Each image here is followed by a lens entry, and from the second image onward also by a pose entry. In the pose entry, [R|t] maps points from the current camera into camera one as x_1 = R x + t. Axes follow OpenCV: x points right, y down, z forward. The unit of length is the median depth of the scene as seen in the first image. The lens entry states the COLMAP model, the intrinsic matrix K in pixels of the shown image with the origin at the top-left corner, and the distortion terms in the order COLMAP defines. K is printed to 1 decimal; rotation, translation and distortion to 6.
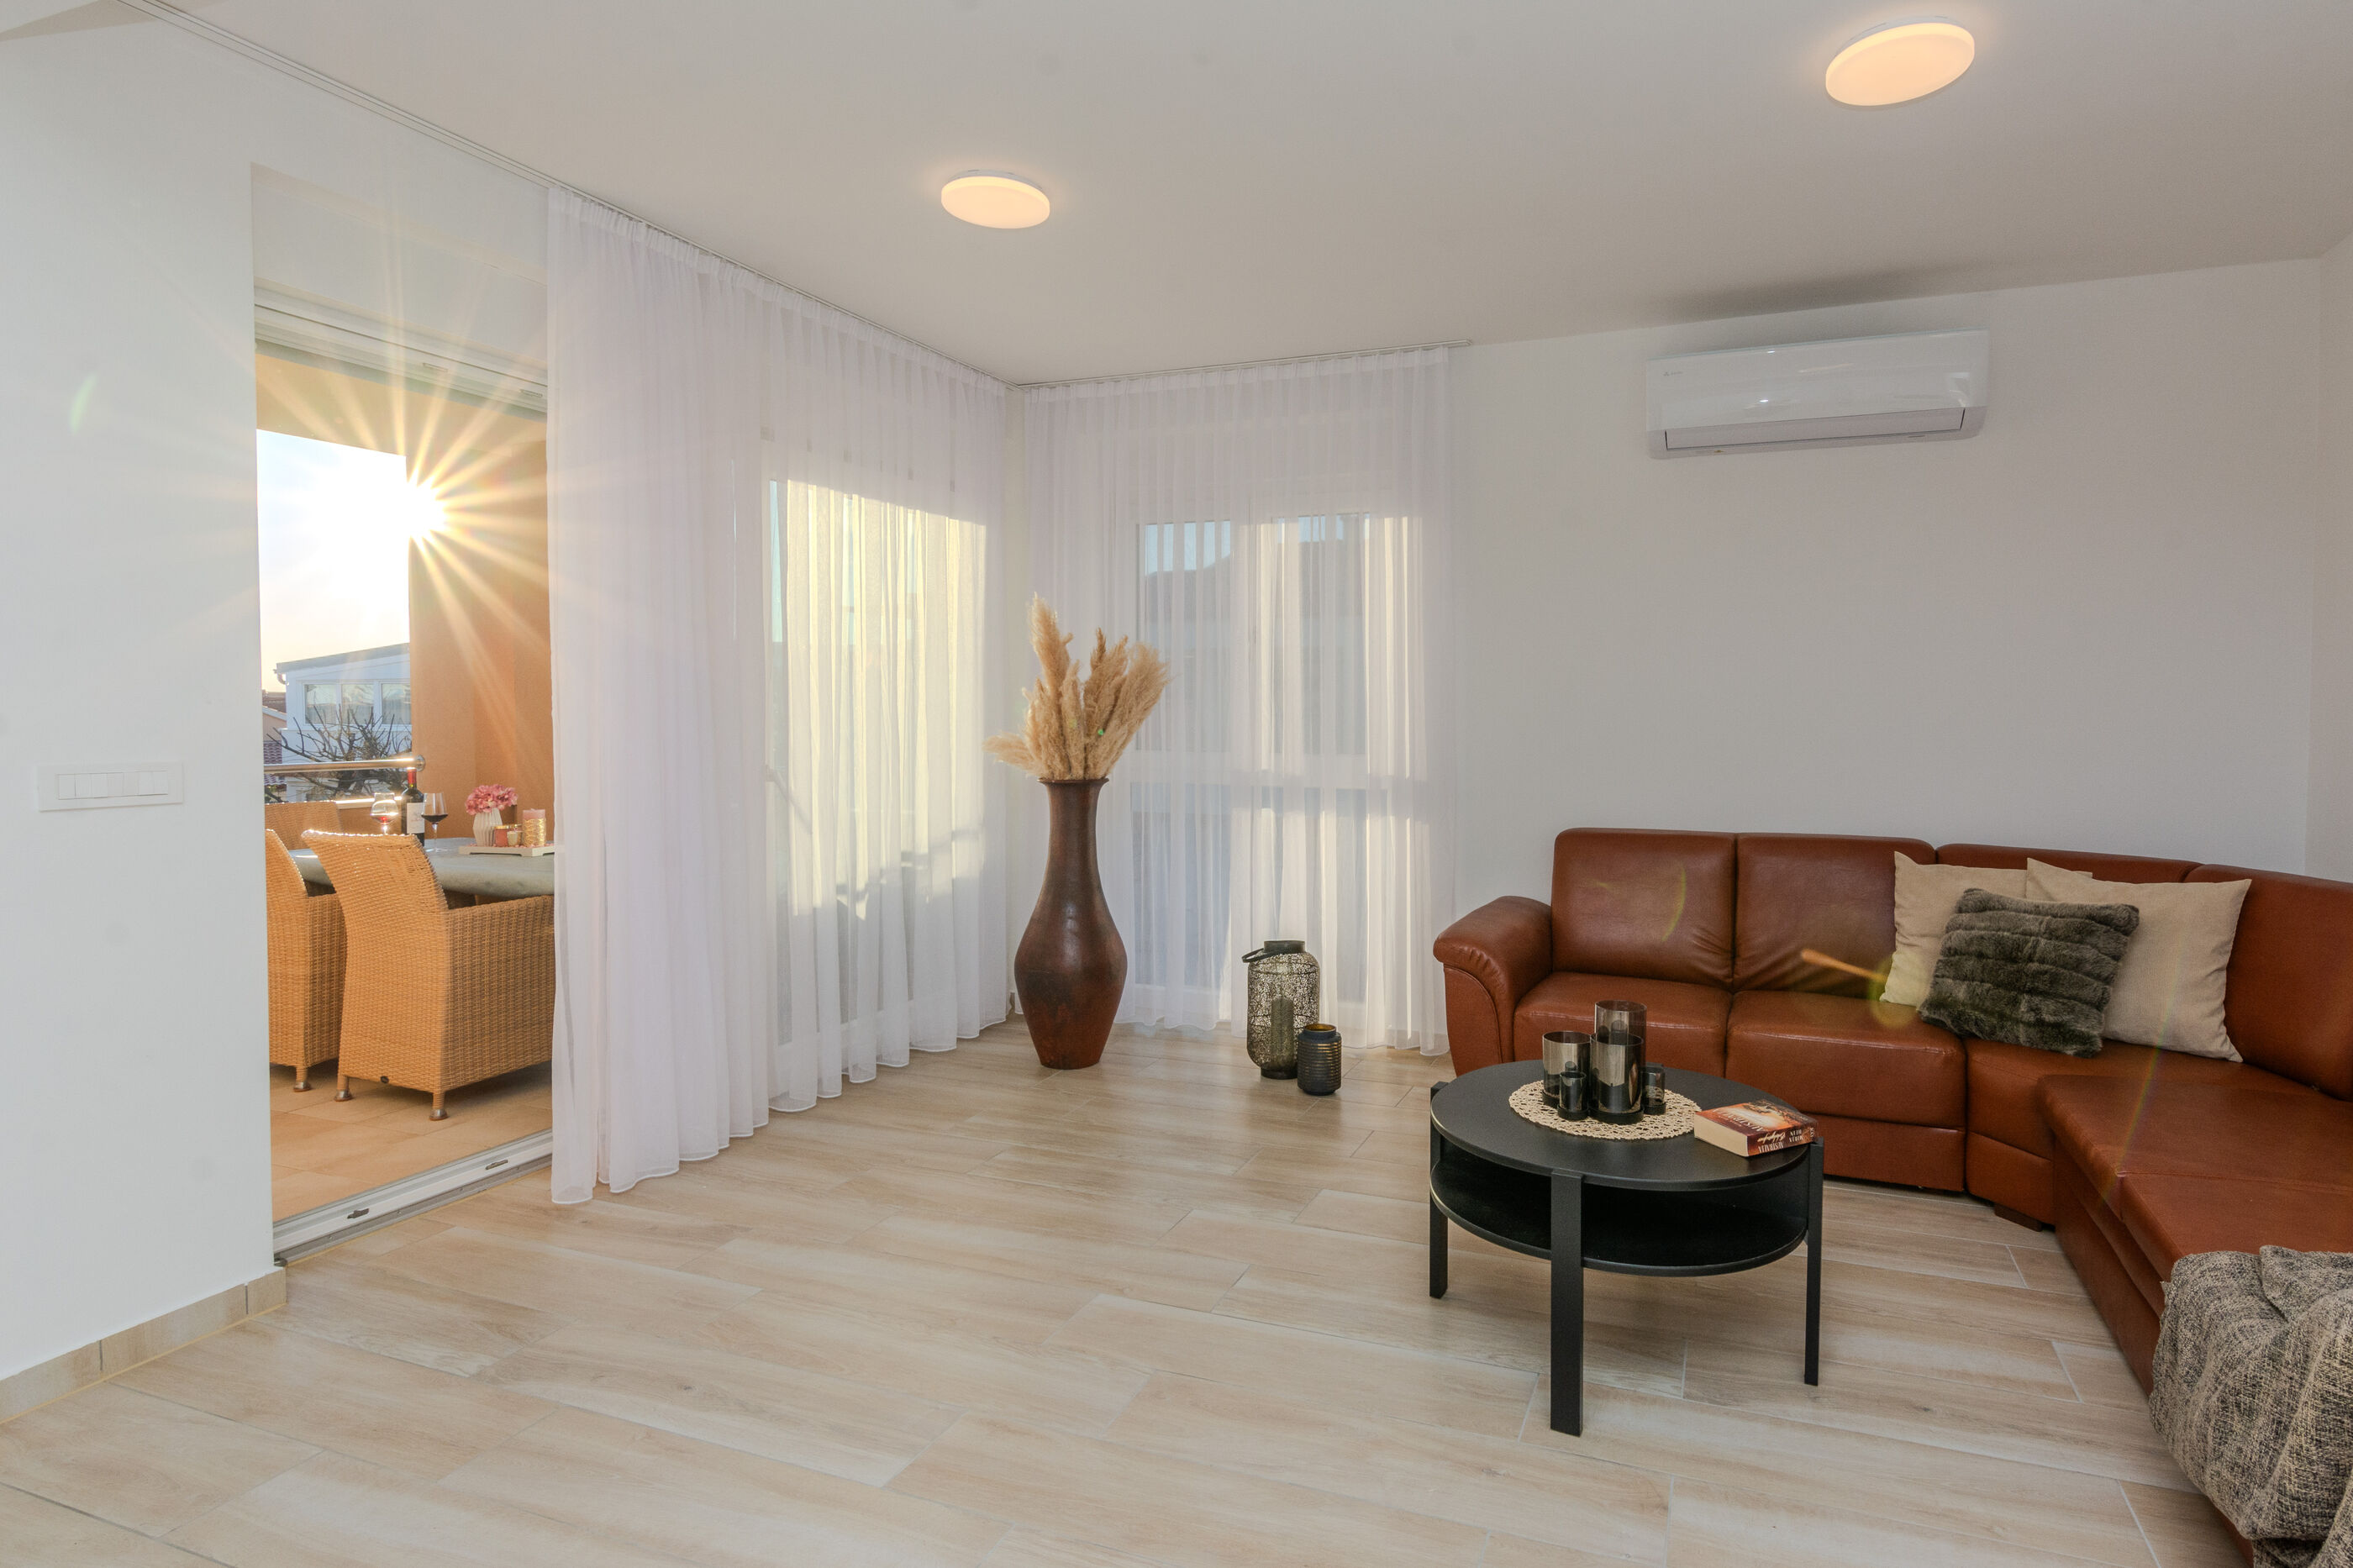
lens RADIAL K [[1114.0, 0, 1178.5], [0, 1114.0, 764.5], [0, 0, 1]] dist [0.005353, -0.000840]
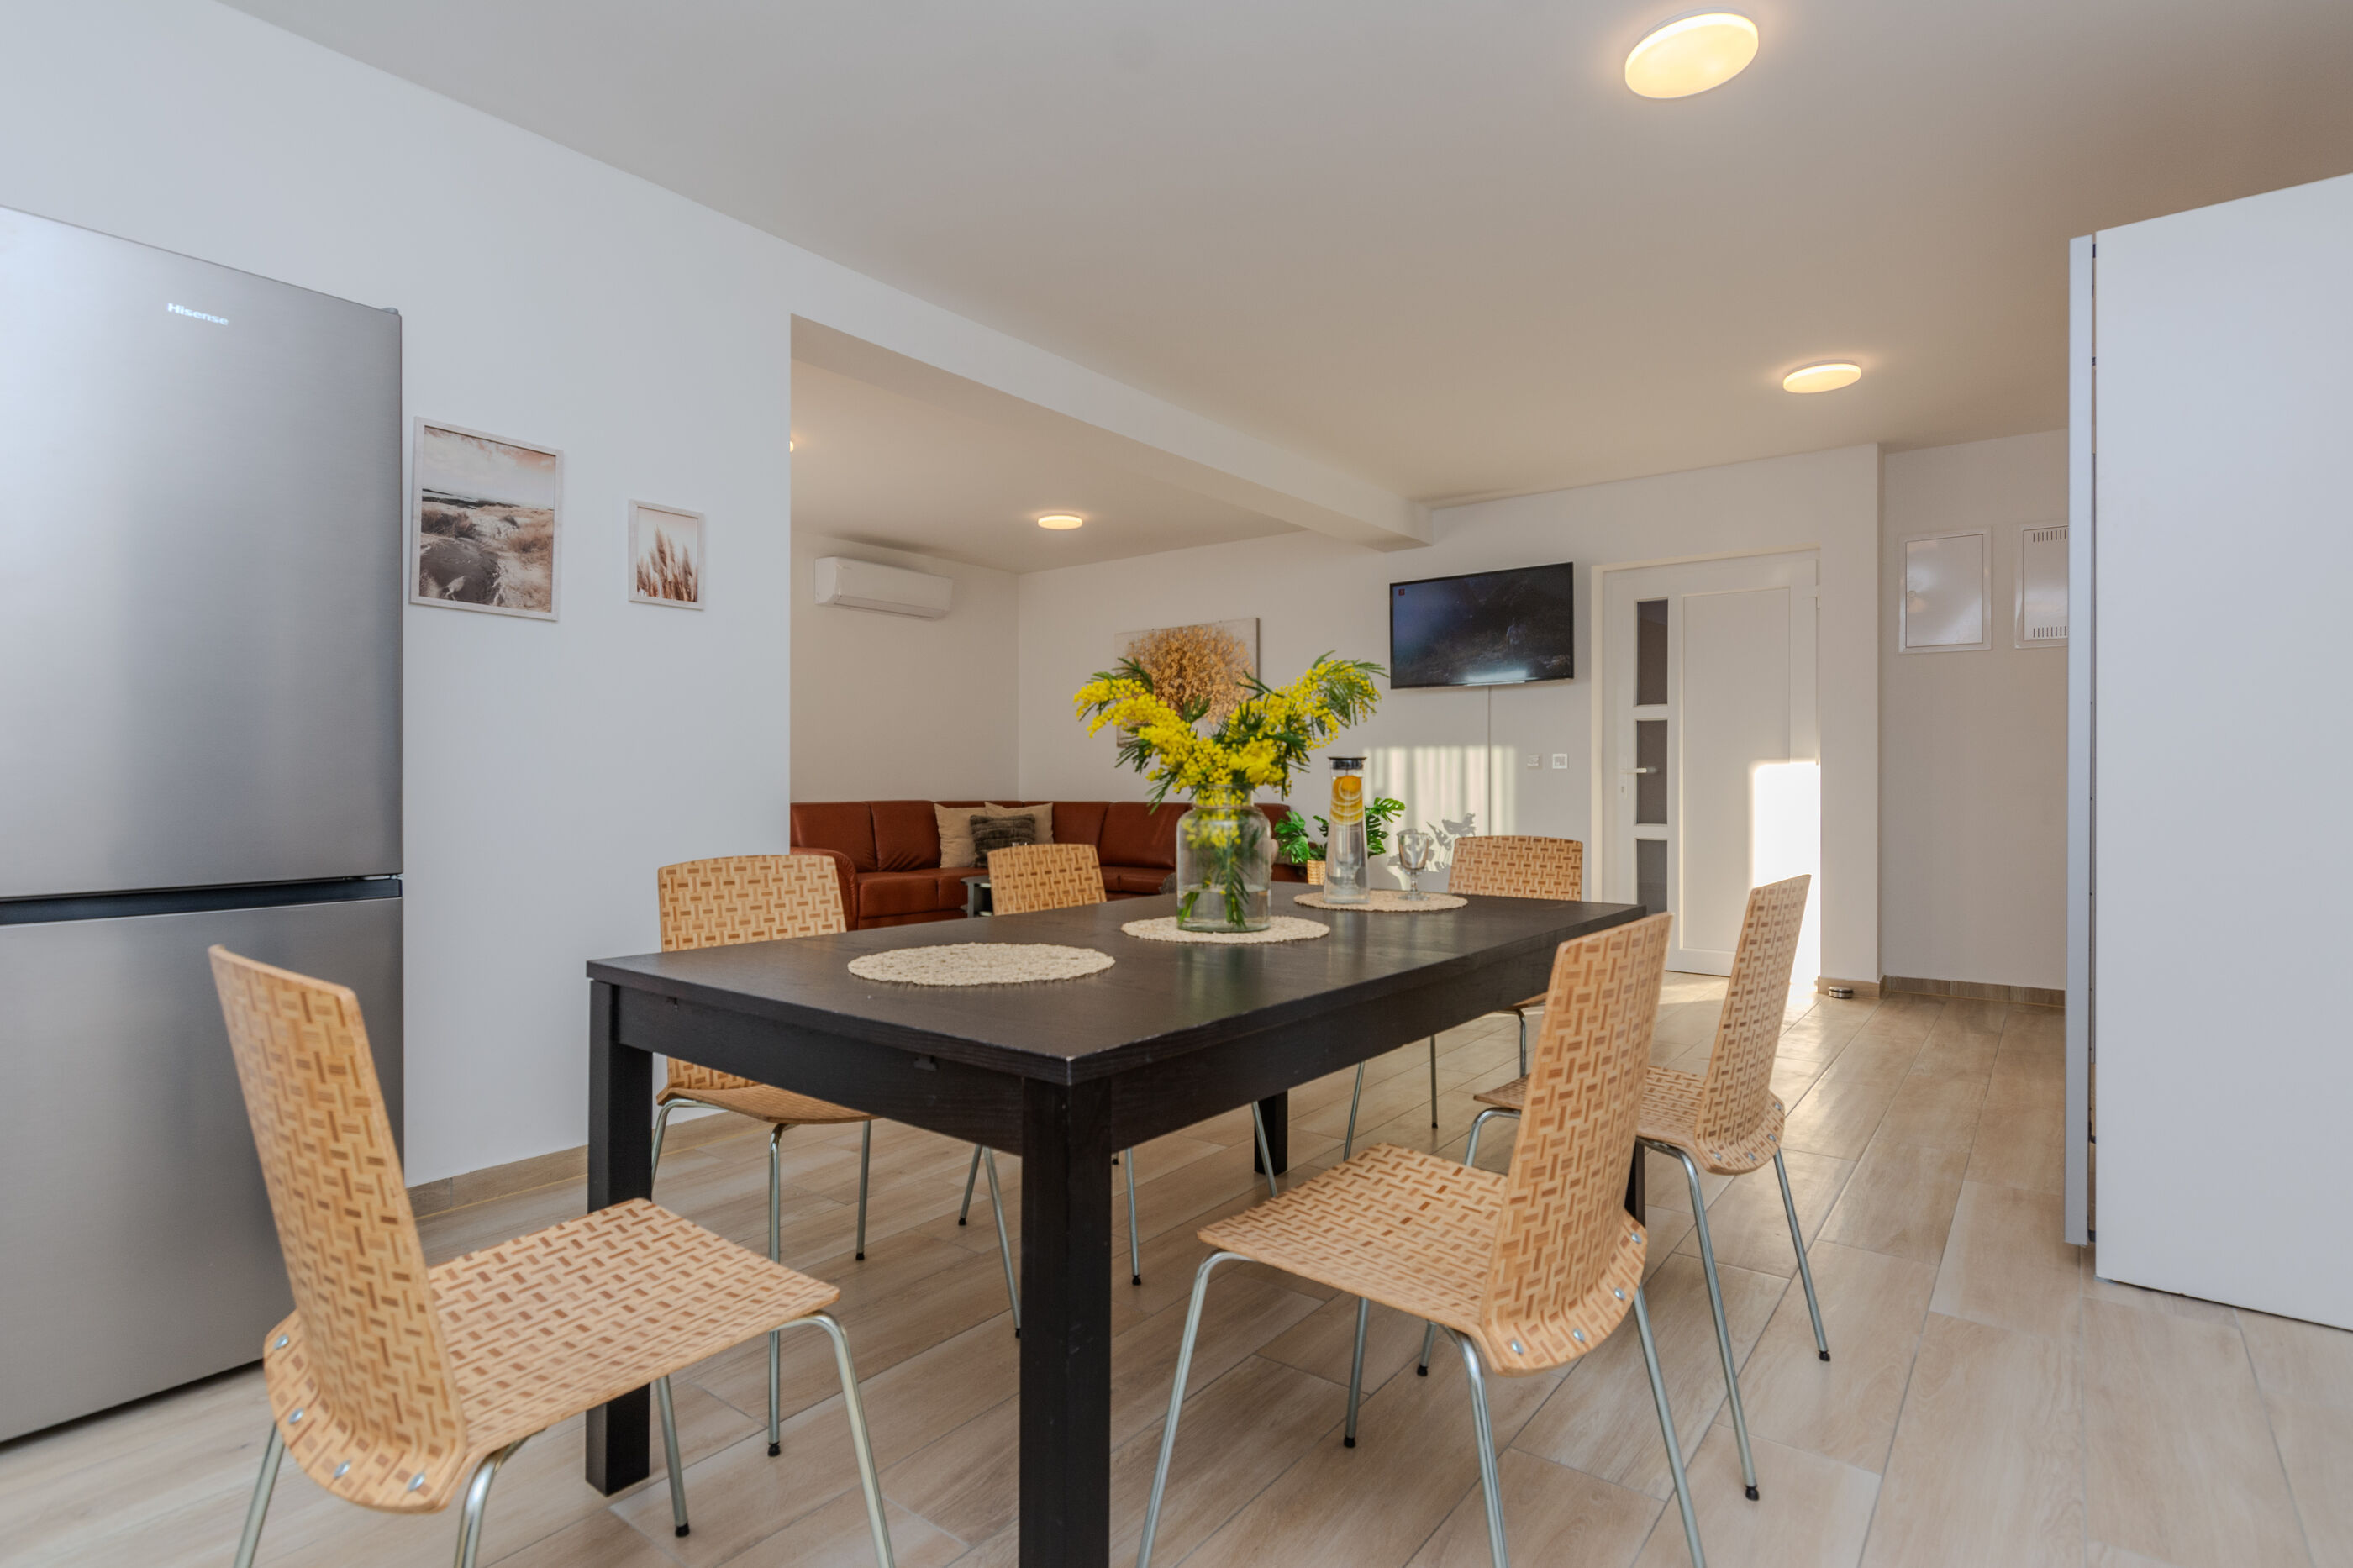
lens RADIAL K [[1114.0, 0, 1175.2], [0, 1114.0, 775.8], [0, 0, 1]] dist [0.005353, -0.000840]
pose [[0.339175, -0.003002, 0.940718, -1.197766], [0.030045, 0.999519, -0.007643, 0.049814], [-0.940243, 0.030856, 0.339102, -0.192179]]
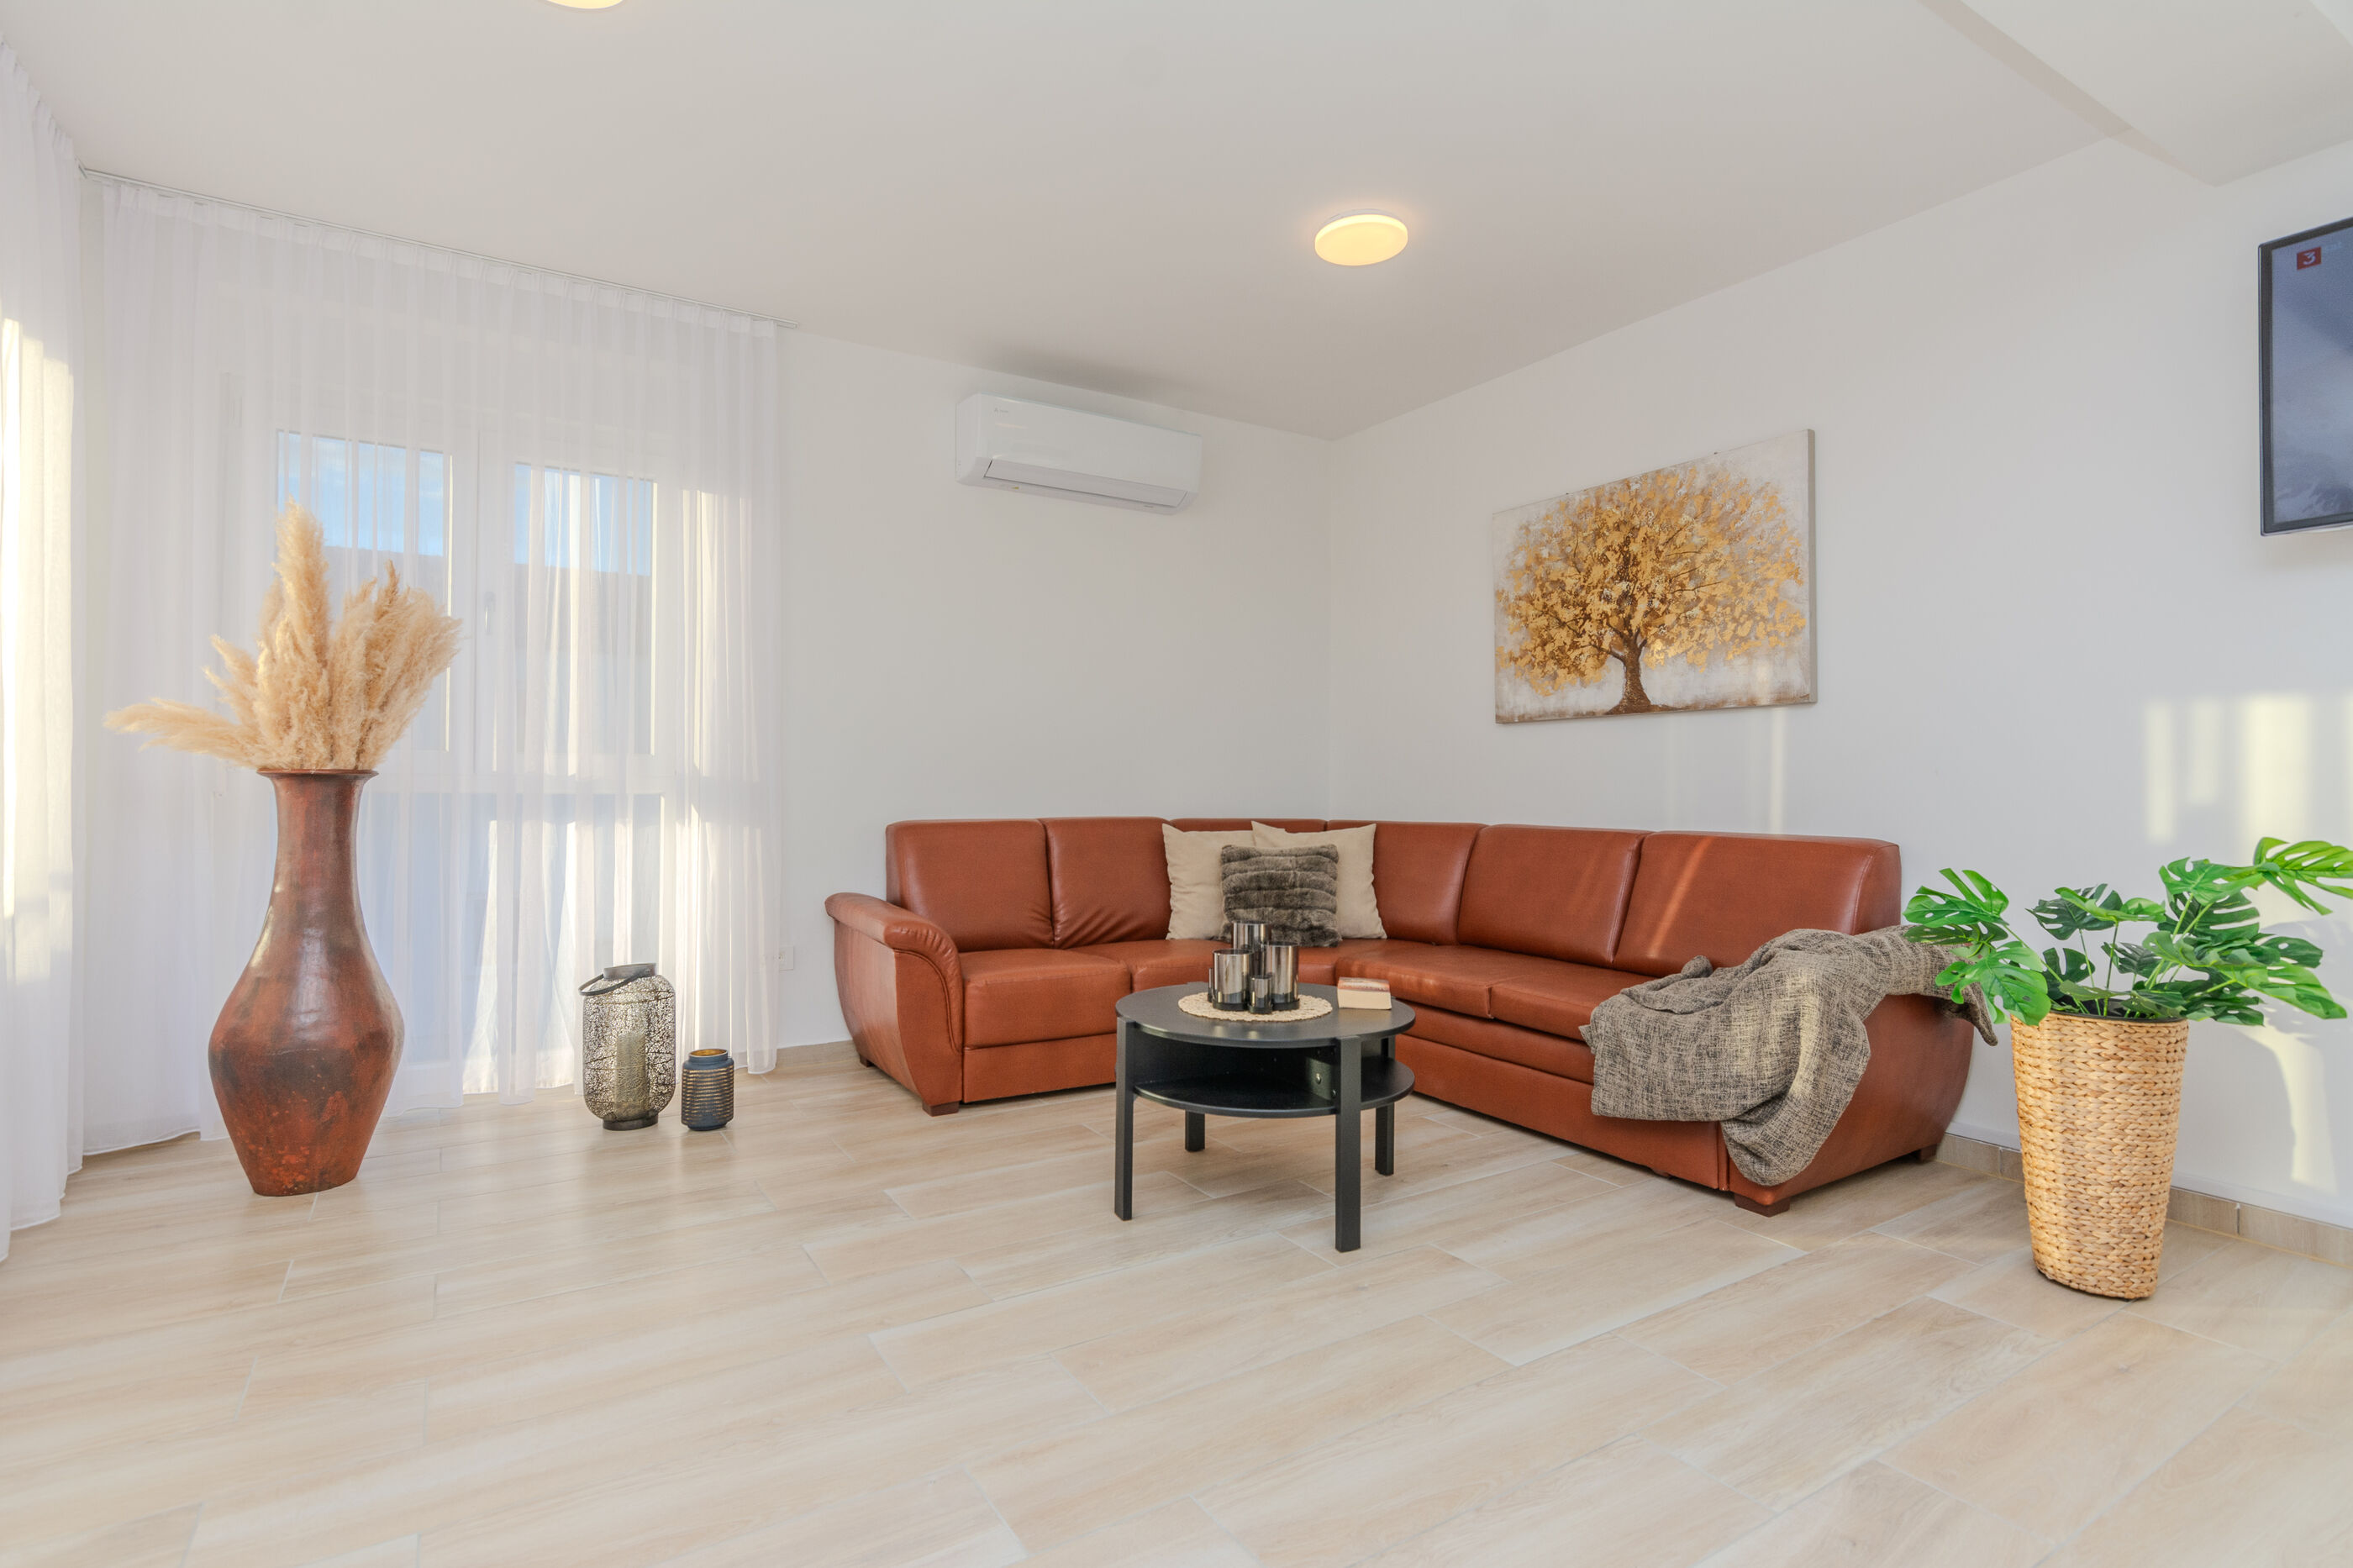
lens RADIAL K [[1114.0, 0, 1178.0], [0, 1114.0, 775.9], [0, 0, 1]] dist [0.005353, -0.000840]
pose [[0.640822, 0.001321, 0.767688, -0.307903], [0.024091, 0.999471, -0.021830, 0.047579], [-0.767311, 0.032484, 0.640451, 0.156625]]
